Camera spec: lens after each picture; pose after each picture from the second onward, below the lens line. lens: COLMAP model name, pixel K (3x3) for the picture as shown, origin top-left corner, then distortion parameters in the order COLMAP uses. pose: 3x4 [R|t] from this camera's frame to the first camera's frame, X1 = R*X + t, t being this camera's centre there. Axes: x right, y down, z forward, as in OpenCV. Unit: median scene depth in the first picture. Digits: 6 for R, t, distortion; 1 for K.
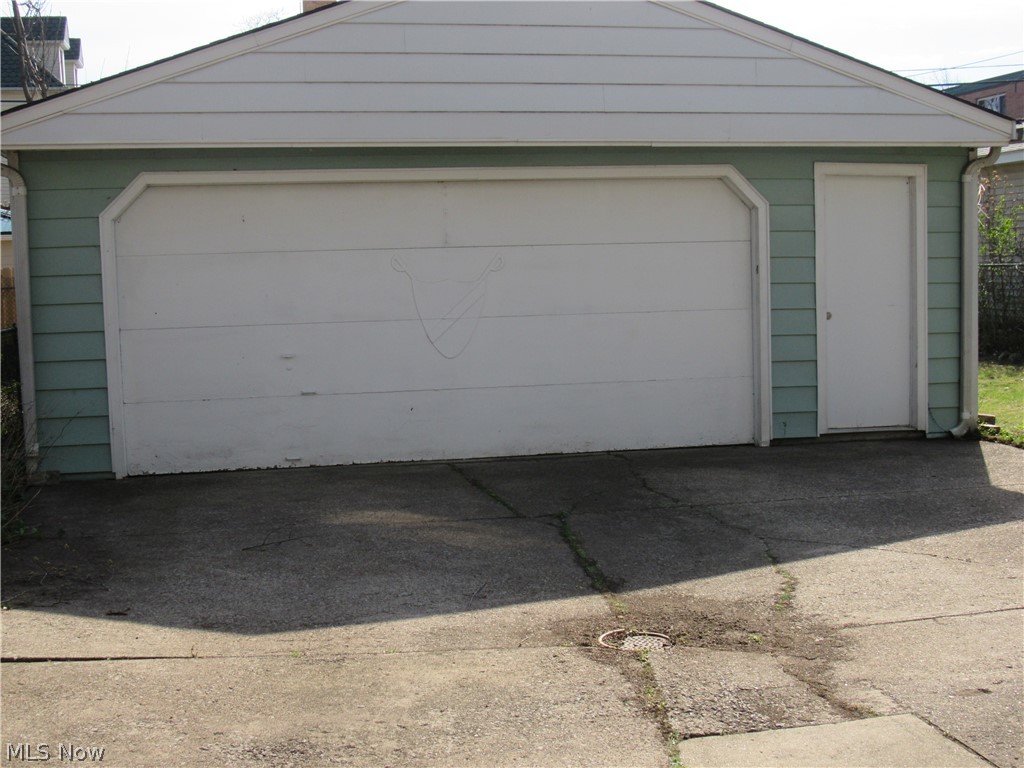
lens RADIAL K [[1413.0, 0, 511.7], [0, 1413.0, 383.2], [0, 0, 1]] dist [-0.042712, 0.000000]
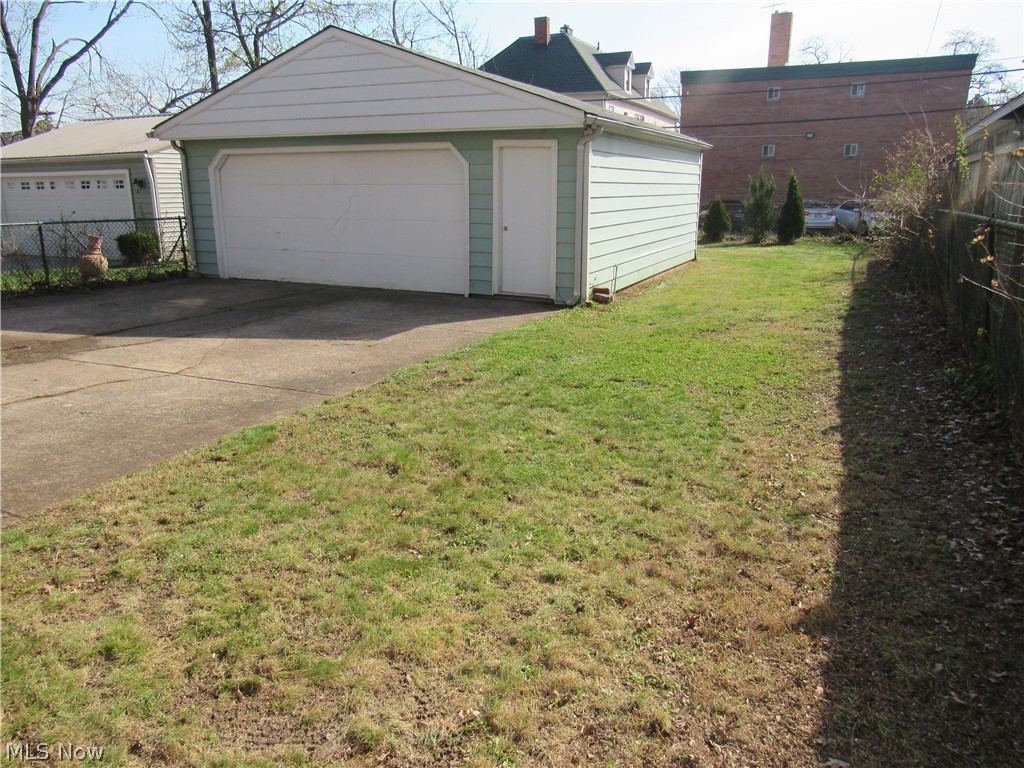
lens RADIAL K [[722.9, 0, 511.4], [0, 722.9, 386.0], [0, 0, 1]] dist [0.001306, 0.008710]
pose [[0.787401, 0.186607, -0.587518, 0.825969], [-0.072759, 0.974552, 0.212023, -0.049073], [0.612132, -0.124200, 0.780941, 0.265415]]
